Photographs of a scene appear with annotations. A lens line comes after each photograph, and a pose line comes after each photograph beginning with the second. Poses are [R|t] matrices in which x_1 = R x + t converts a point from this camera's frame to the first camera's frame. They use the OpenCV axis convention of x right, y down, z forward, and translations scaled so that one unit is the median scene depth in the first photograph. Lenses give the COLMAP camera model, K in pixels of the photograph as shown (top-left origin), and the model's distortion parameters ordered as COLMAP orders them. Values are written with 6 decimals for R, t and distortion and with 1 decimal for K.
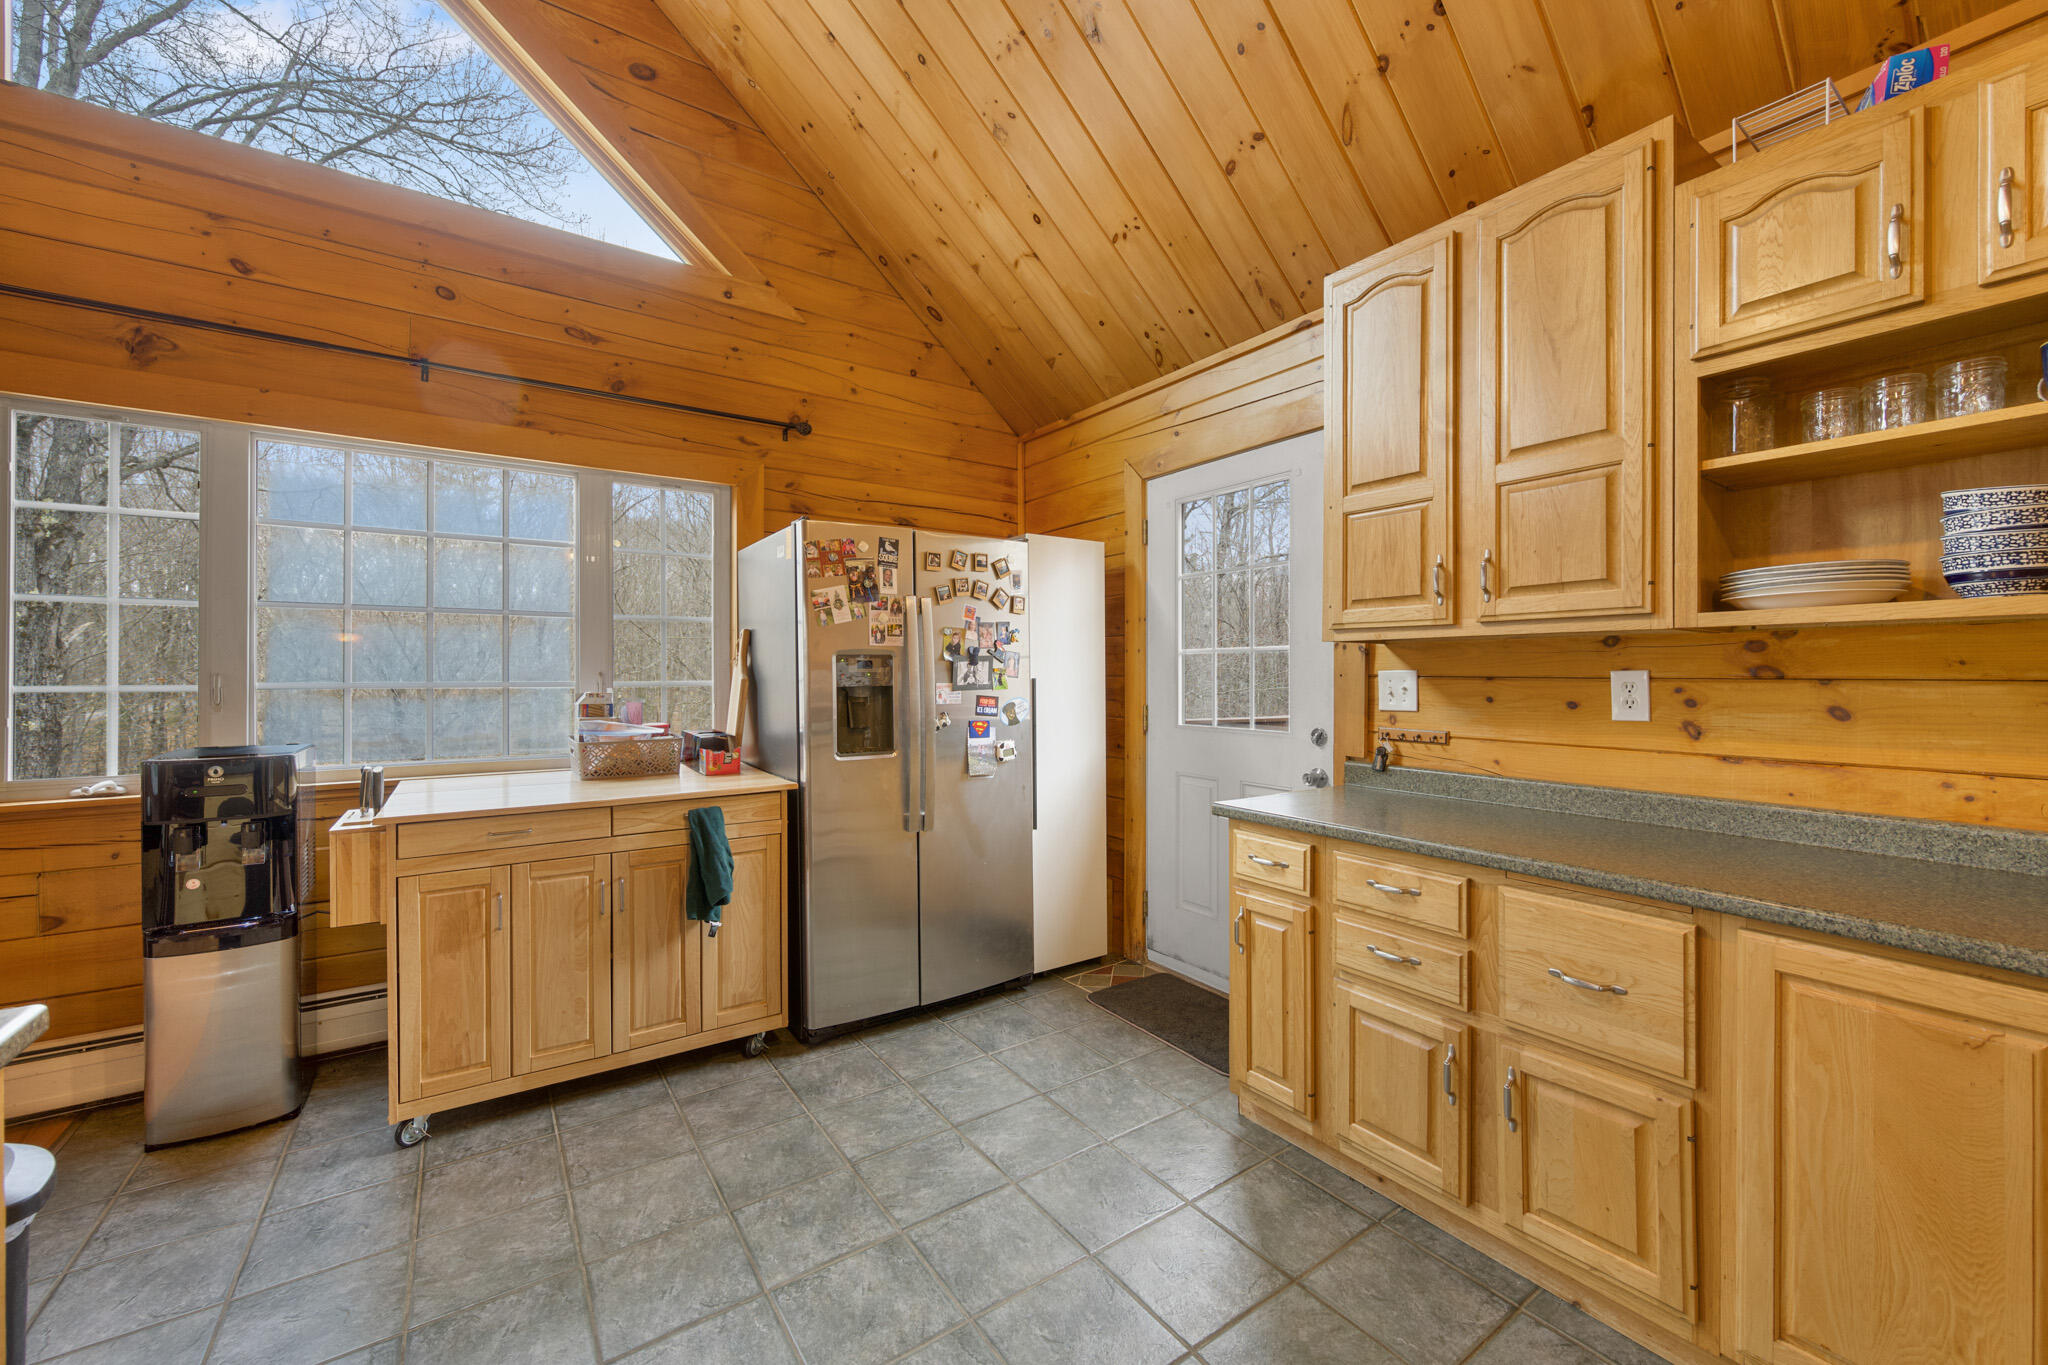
lens RADIAL K [[822.6, 0, 1026.6], [0, 822.6, 673.0], [0, 0, 1]] dist [-0.002093, 0.000241]
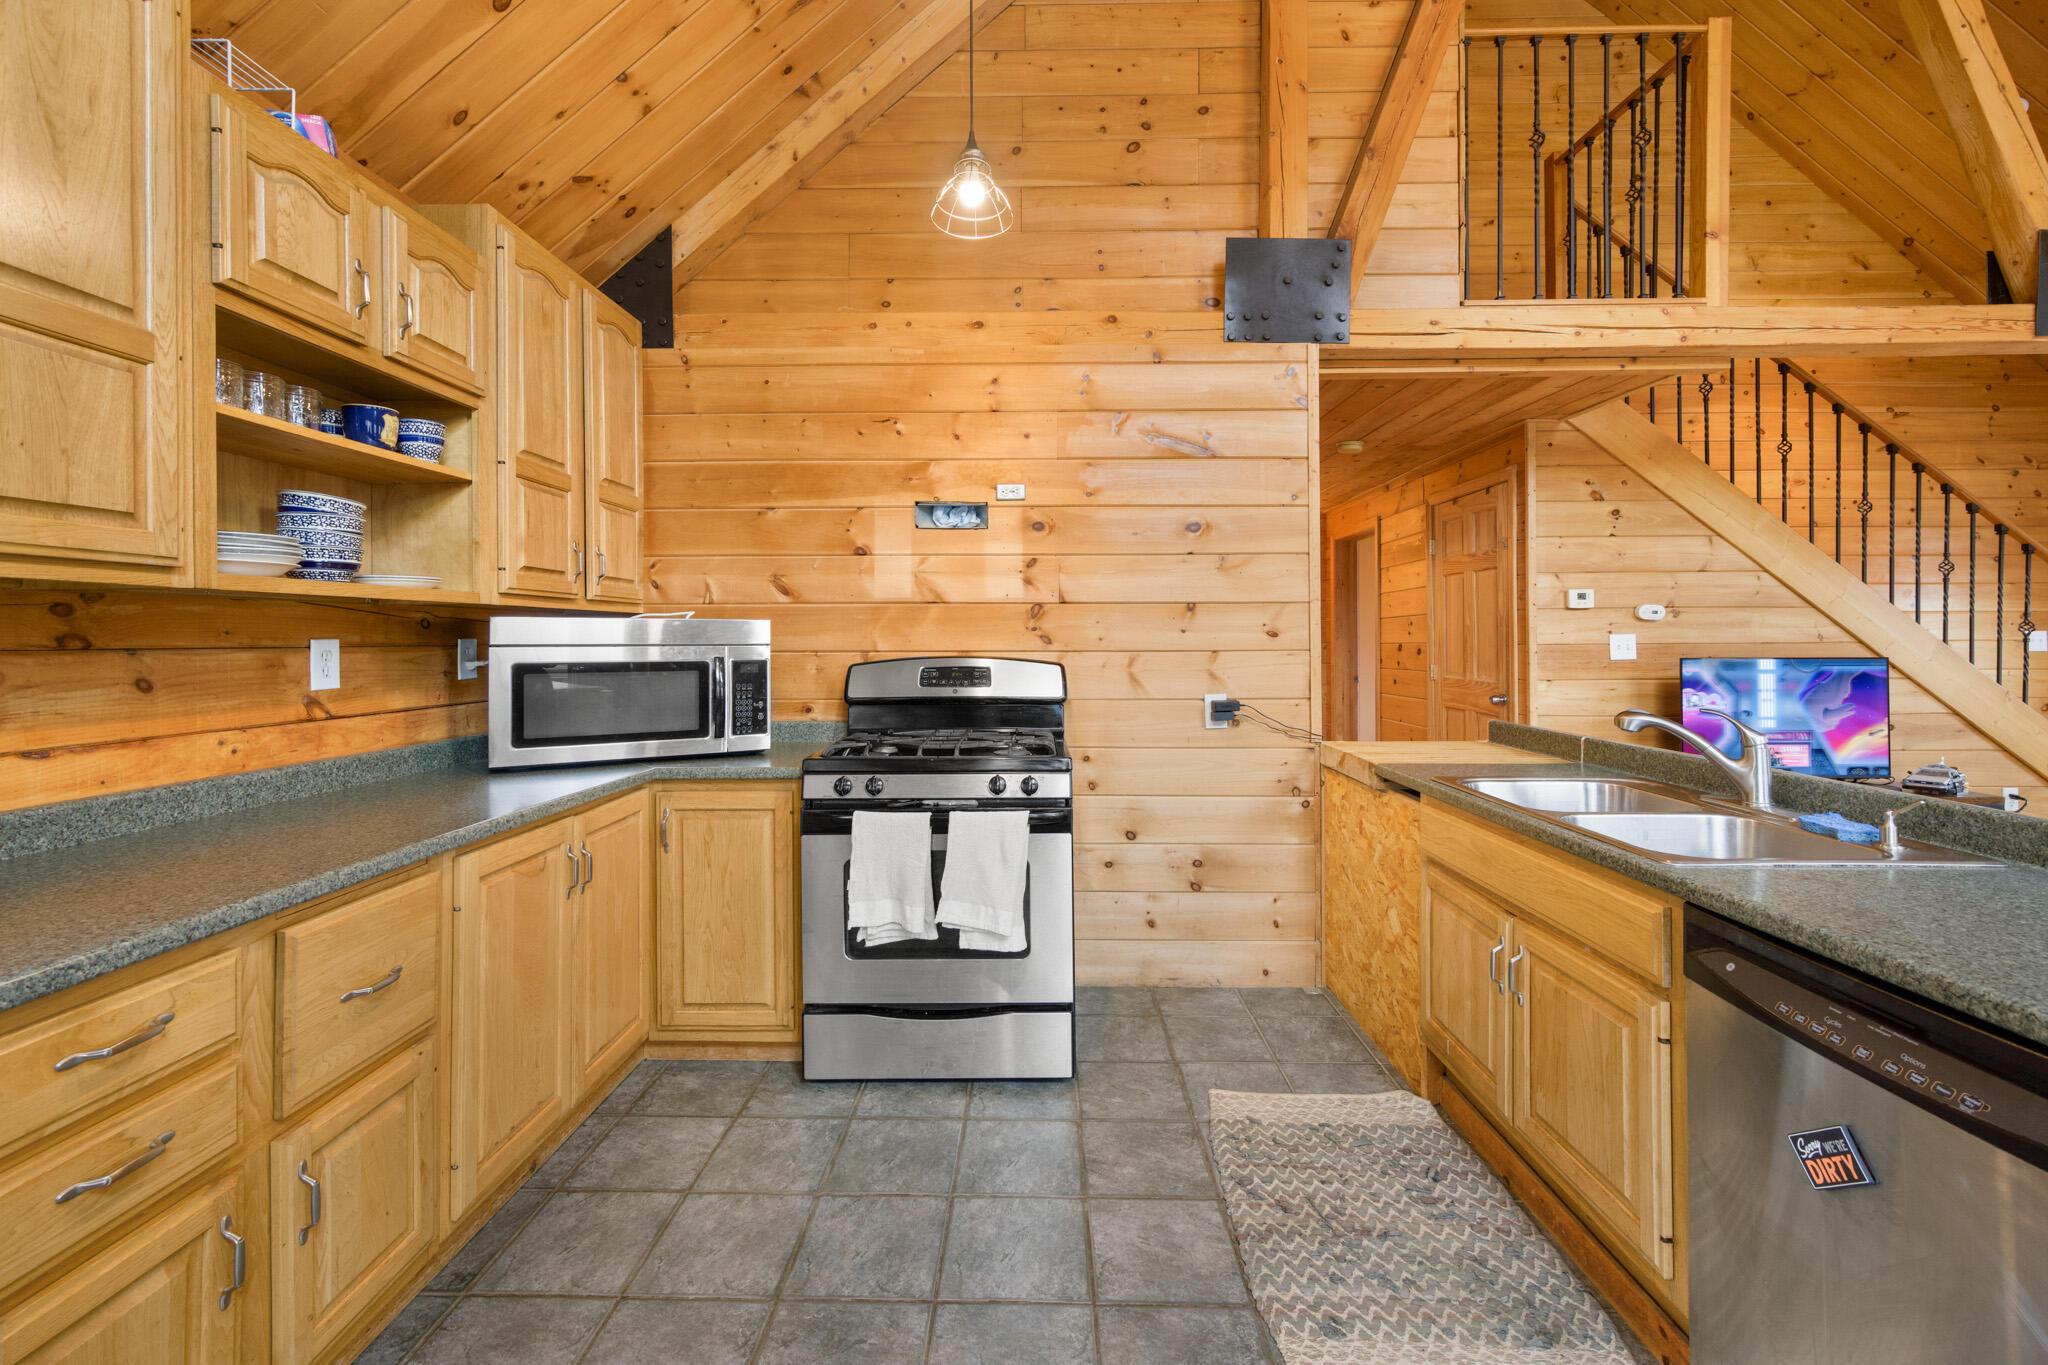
lens RADIAL K [[822.6, 0, 1014.5], [0, 822.6, 635.5], [0, 0, 1]] dist [-0.002093, 0.000241]
pose [[-0.806166, 0.005712, 0.591662, -0.269526], [0.004848, 0.999984, -0.003048, -0.000095], [-0.591670, 0.000411, -0.806180, 0.840837]]
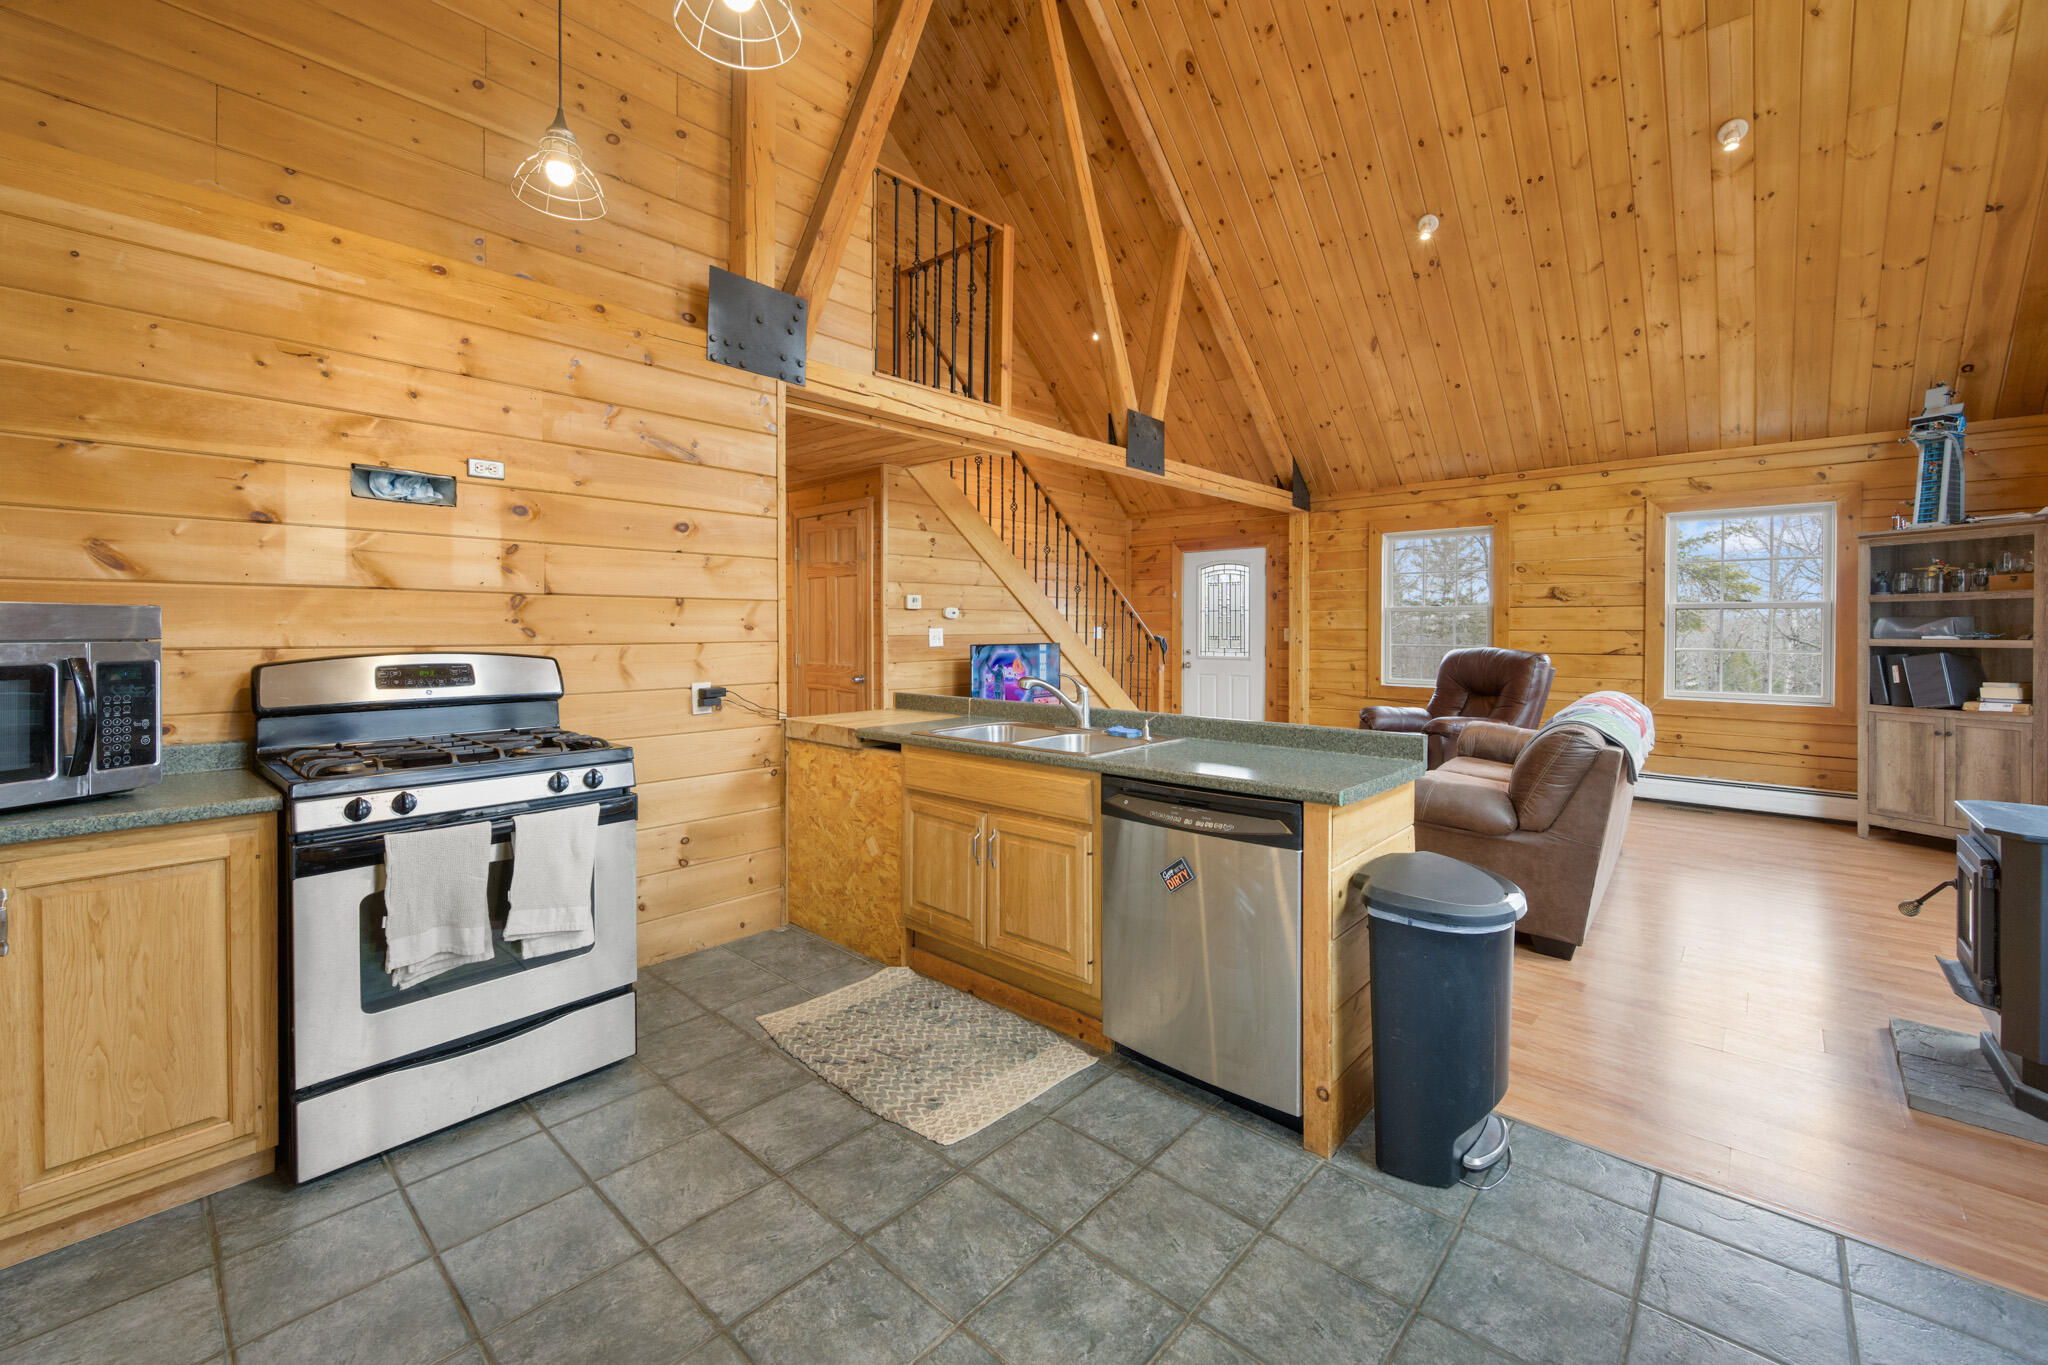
lens RADIAL K [[822.6, 0, 1015.6], [0, 822.6, 636.5], [0, 0, 1]] dist [-0.002093, 0.000241]
pose [[-0.977565, 0.003738, -0.210603, -0.008818], [0.001547, 0.999943, 0.010567, -0.003019], [0.210630, 0.010005, -0.977515, 1.083622]]
